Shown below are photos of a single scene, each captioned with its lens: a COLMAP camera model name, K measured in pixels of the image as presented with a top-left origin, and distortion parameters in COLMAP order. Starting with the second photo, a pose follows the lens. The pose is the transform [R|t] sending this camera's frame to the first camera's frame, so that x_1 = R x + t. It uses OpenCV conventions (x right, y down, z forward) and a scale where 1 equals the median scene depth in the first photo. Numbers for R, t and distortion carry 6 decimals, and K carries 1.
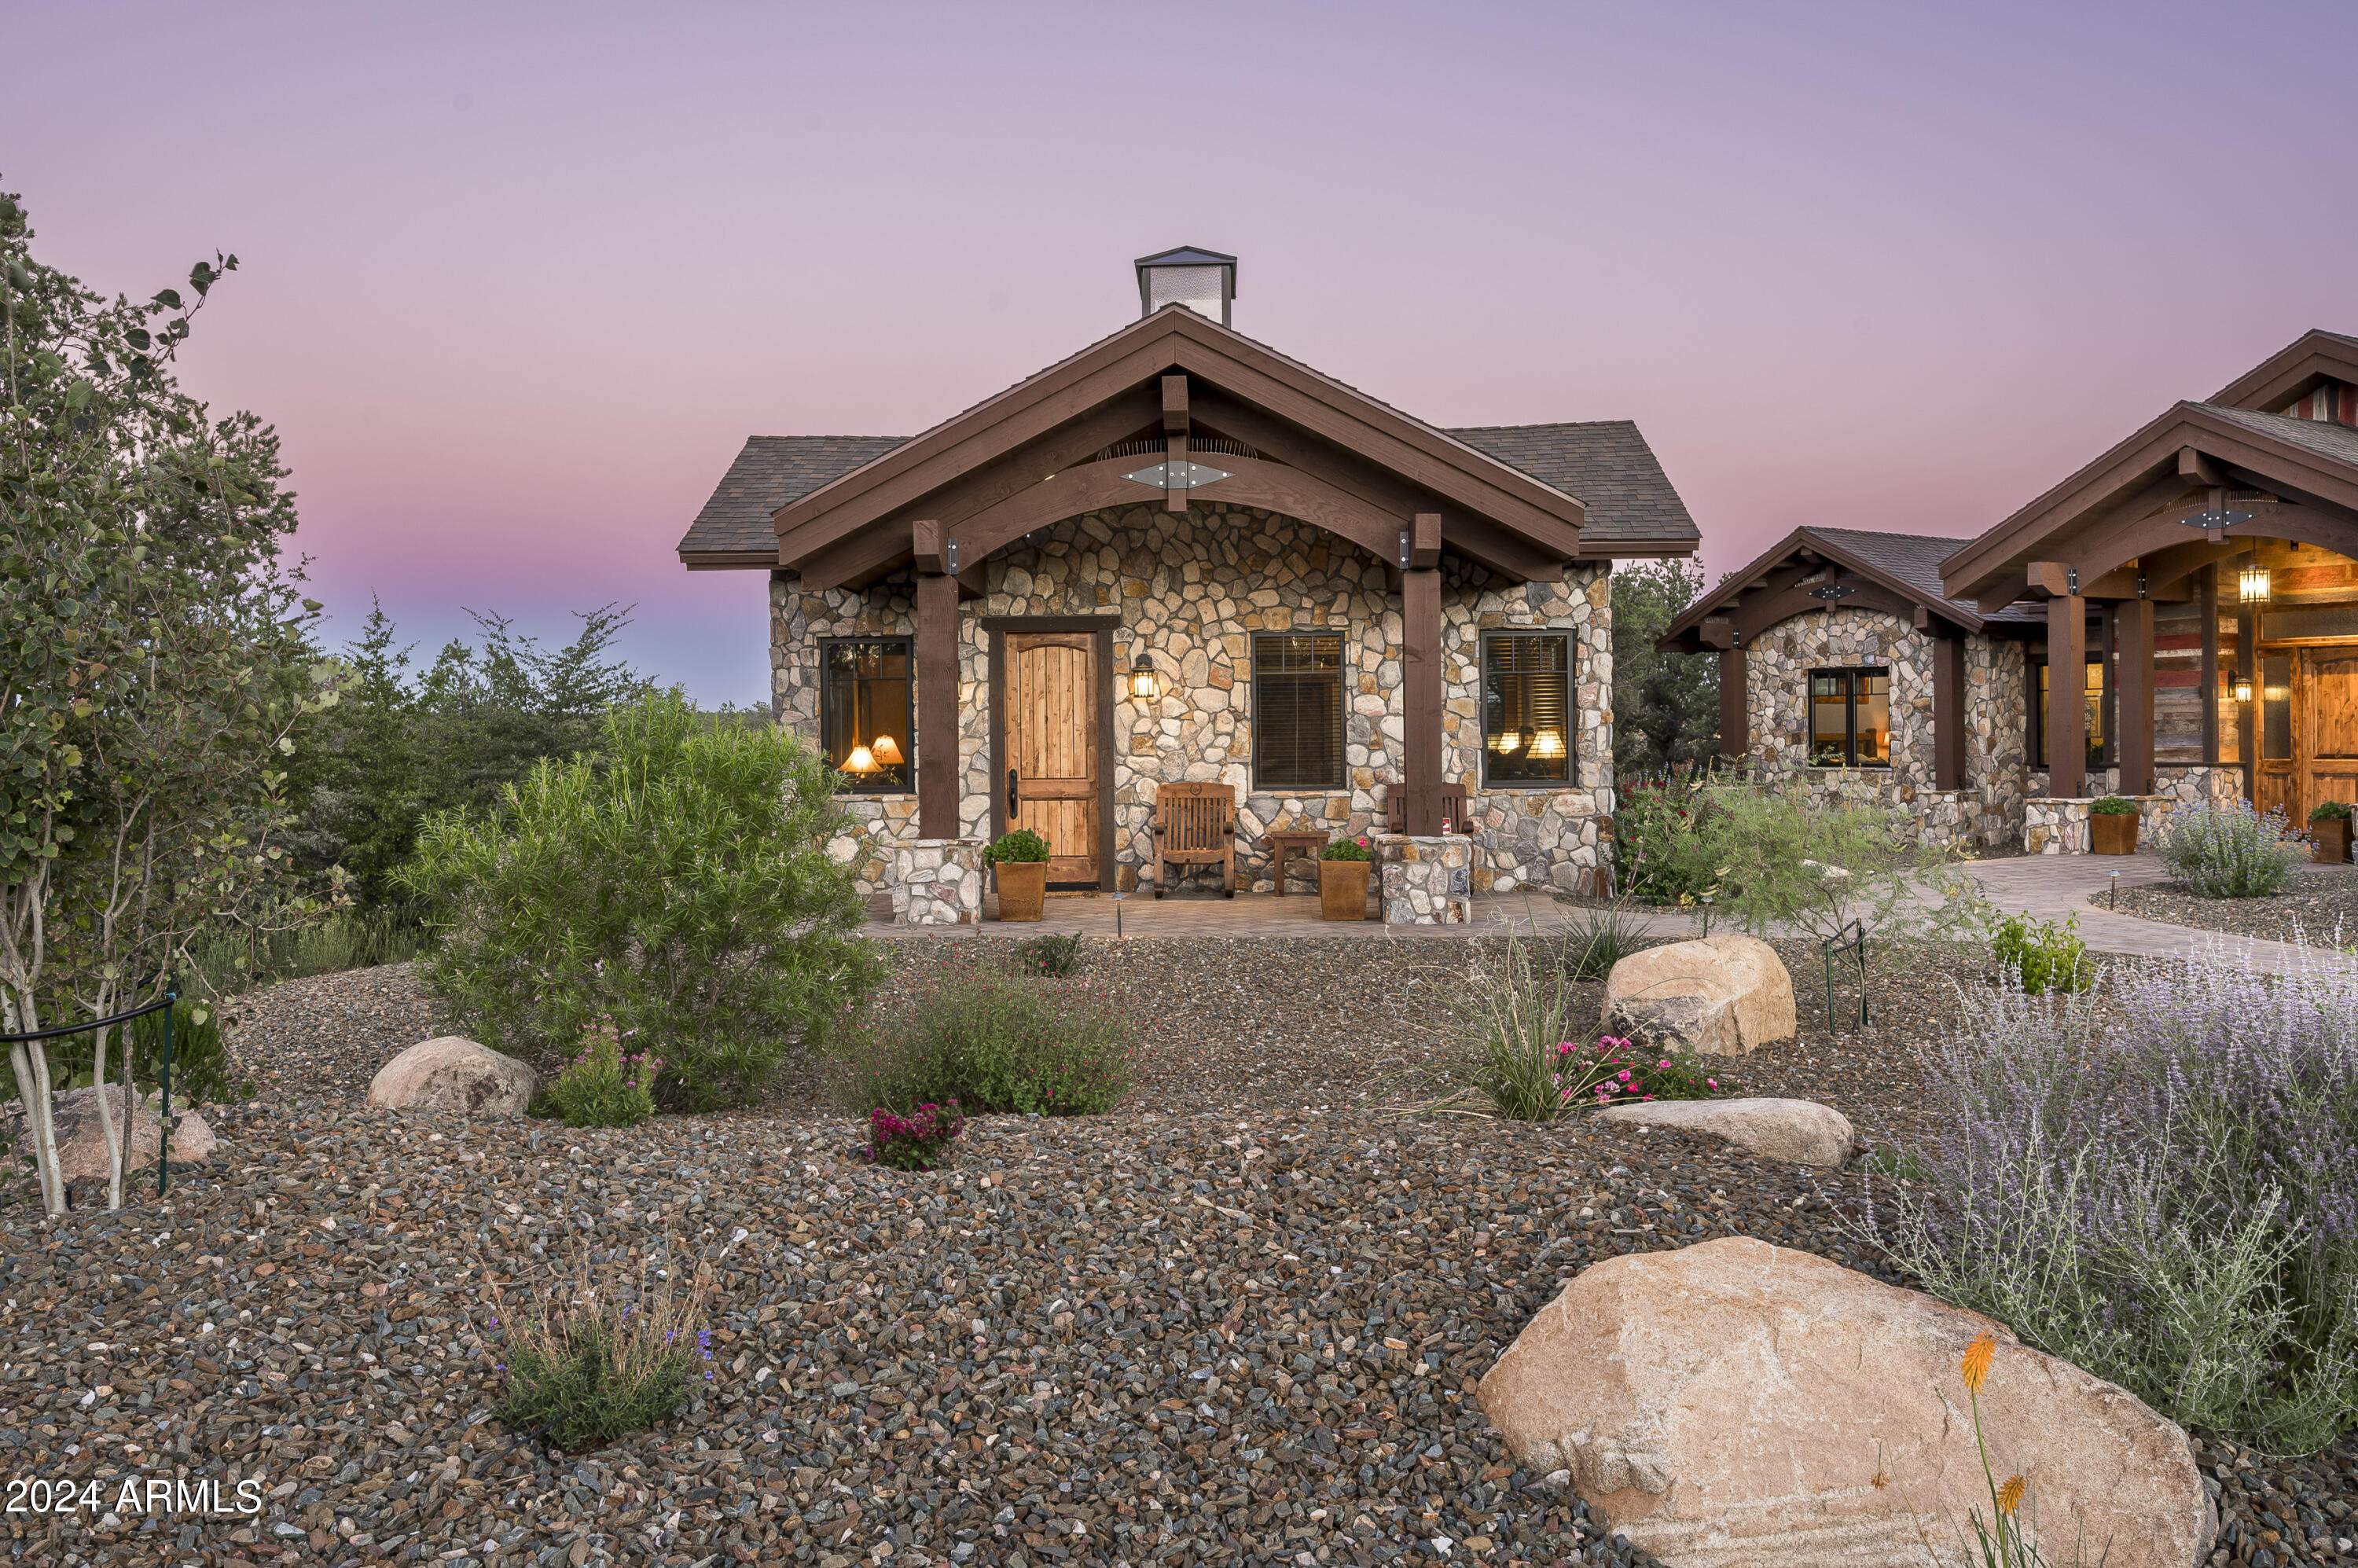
lens RADIAL K [[2014.4, 0, 1160.1], [0, 2014.4, 749.1], [0, 0, 1]] dist [-0.007940, 0.008512]
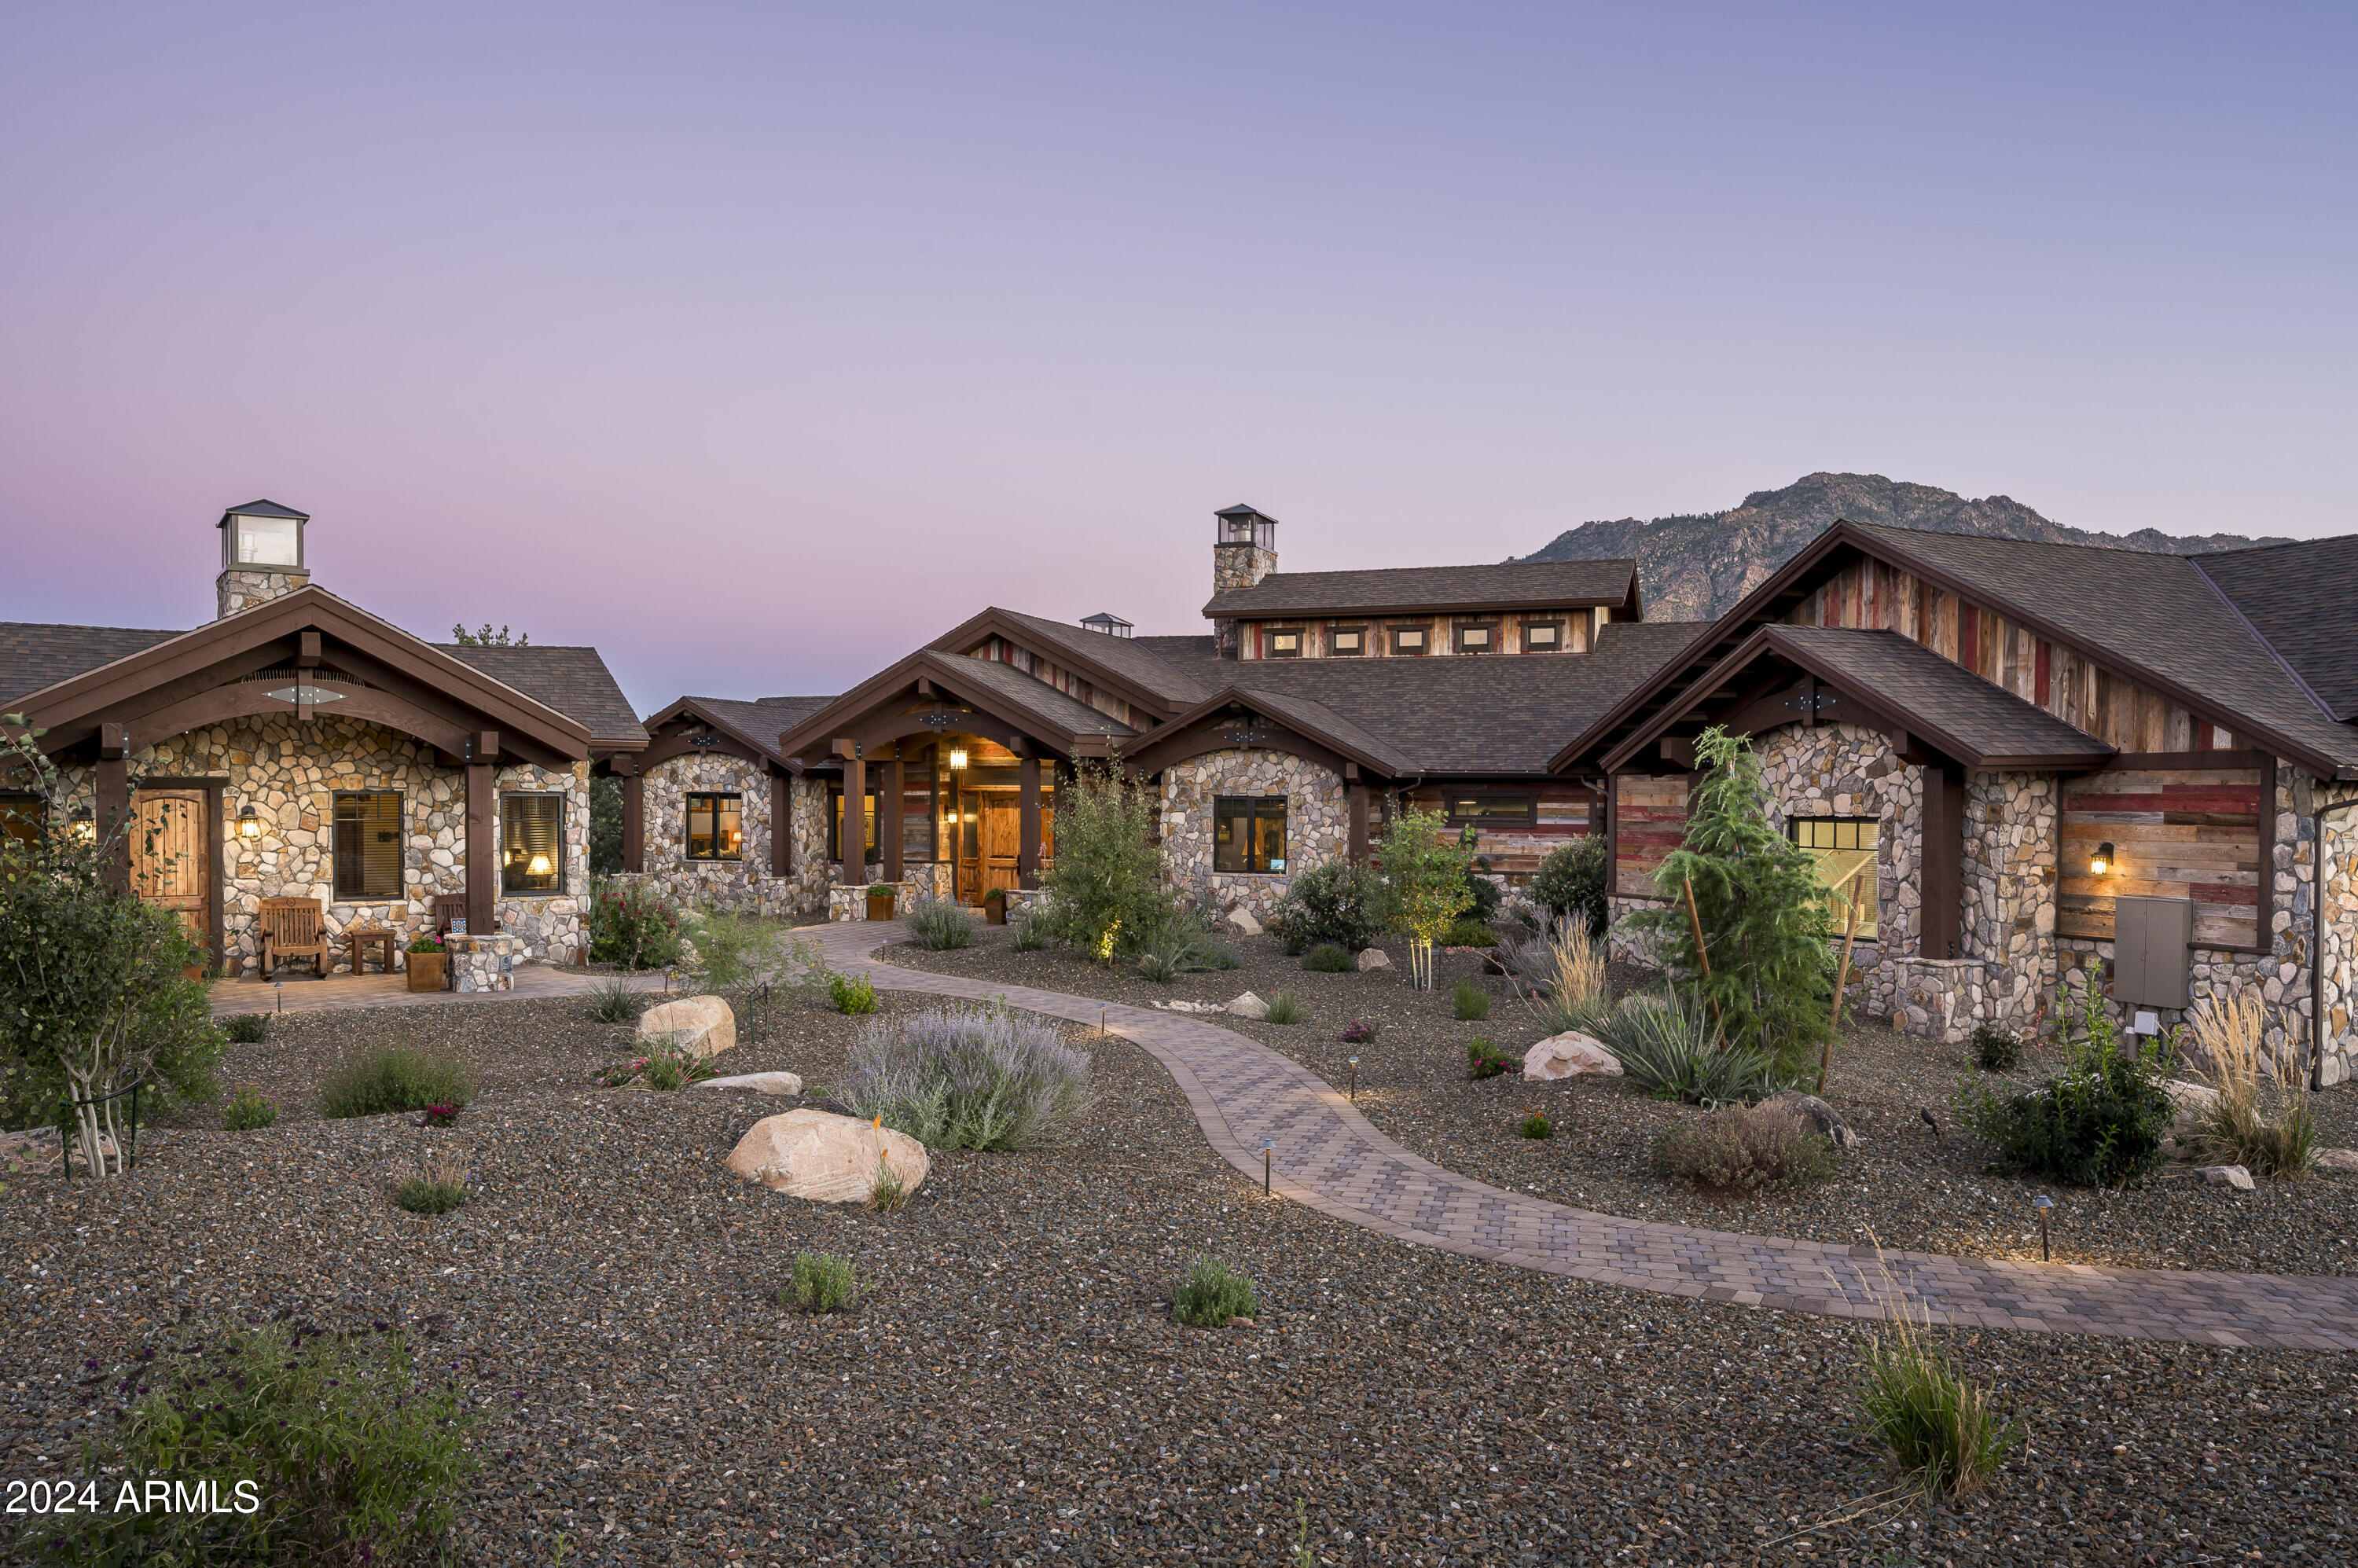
lens RADIAL K [[1687.3, 0, 1157.3], [0, 1687.3, 816.3], [0, 0, 1]] dist [-0.000999, 0.003896]
pose [[0.818672, 0.005196, 0.574238, -0.162866], [-0.008987, 0.999953, 0.003764, -0.049741], [-0.574191, -0.008242, 0.818680, -0.315259]]
